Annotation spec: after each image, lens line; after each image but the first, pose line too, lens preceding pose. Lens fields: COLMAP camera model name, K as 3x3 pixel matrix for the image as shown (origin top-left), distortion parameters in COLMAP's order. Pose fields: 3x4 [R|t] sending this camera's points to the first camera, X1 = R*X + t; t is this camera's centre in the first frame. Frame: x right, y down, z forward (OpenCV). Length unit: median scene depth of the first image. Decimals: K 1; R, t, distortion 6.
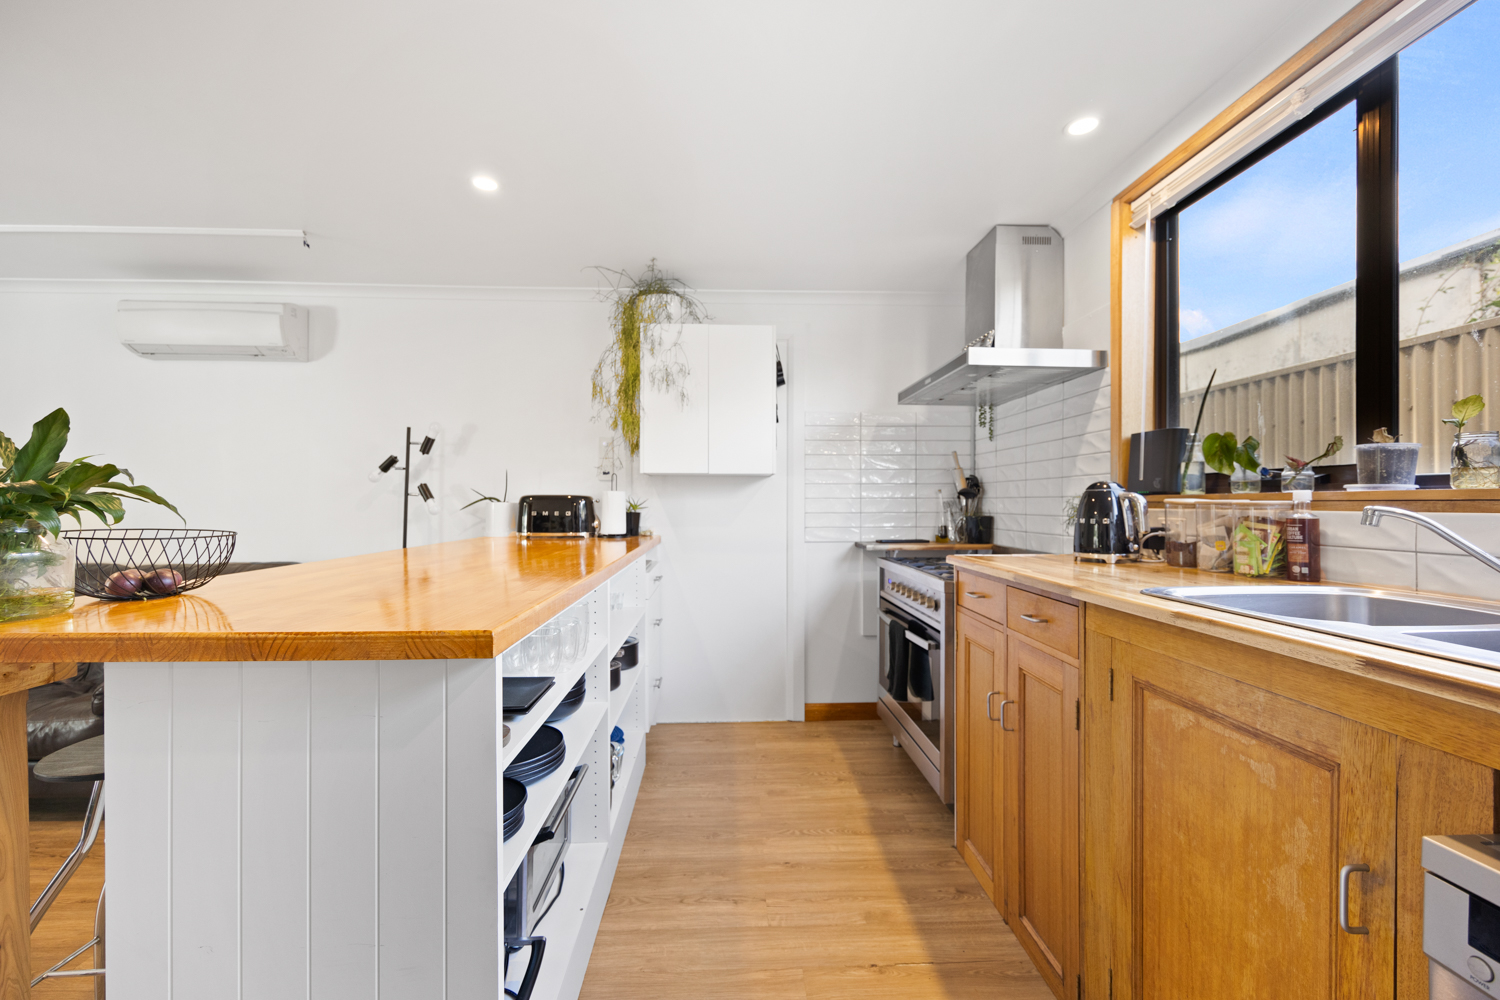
lens RADIAL K [[609.2, 0, 746.3], [0, 609.2, 507.1], [0, 0, 1]] dist [-0.000190, -0.000056]
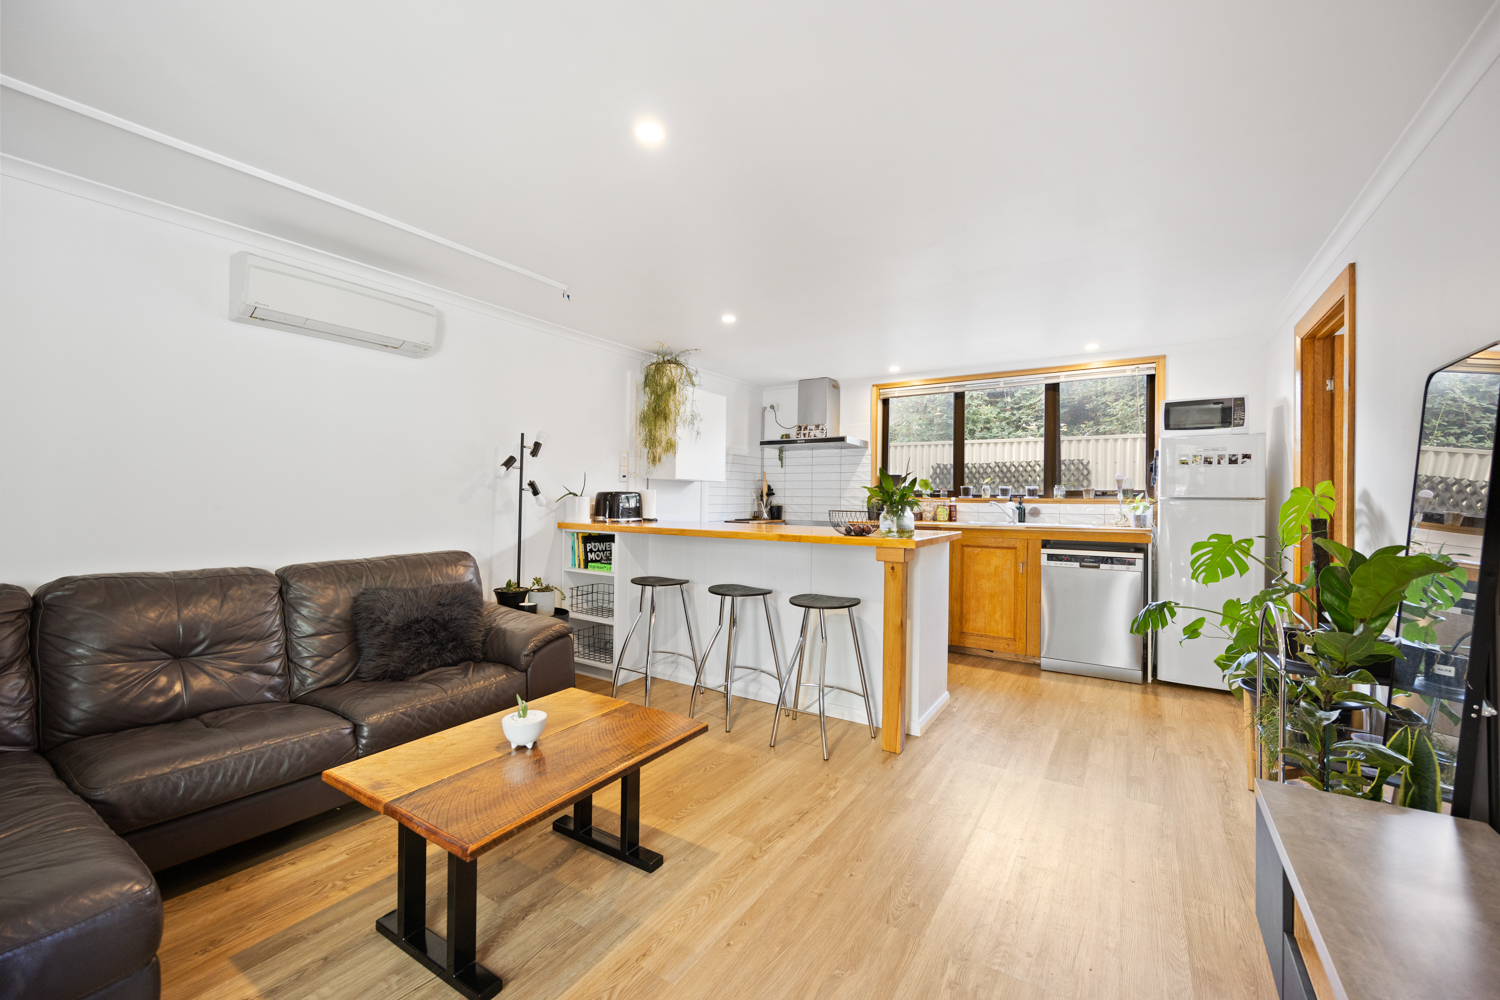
lens RADIAL K [[609.2, 0, 747.2], [0, 609.2, 496.1], [0, 0, 1]] dist [-0.000190, -0.000056]
pose [[0.567380, 0.008566, 0.823412, -1.286299], [-0.003710, 0.999962, -0.007846, -0.000229], [-0.823448, 0.001397, 0.567390, -0.038276]]
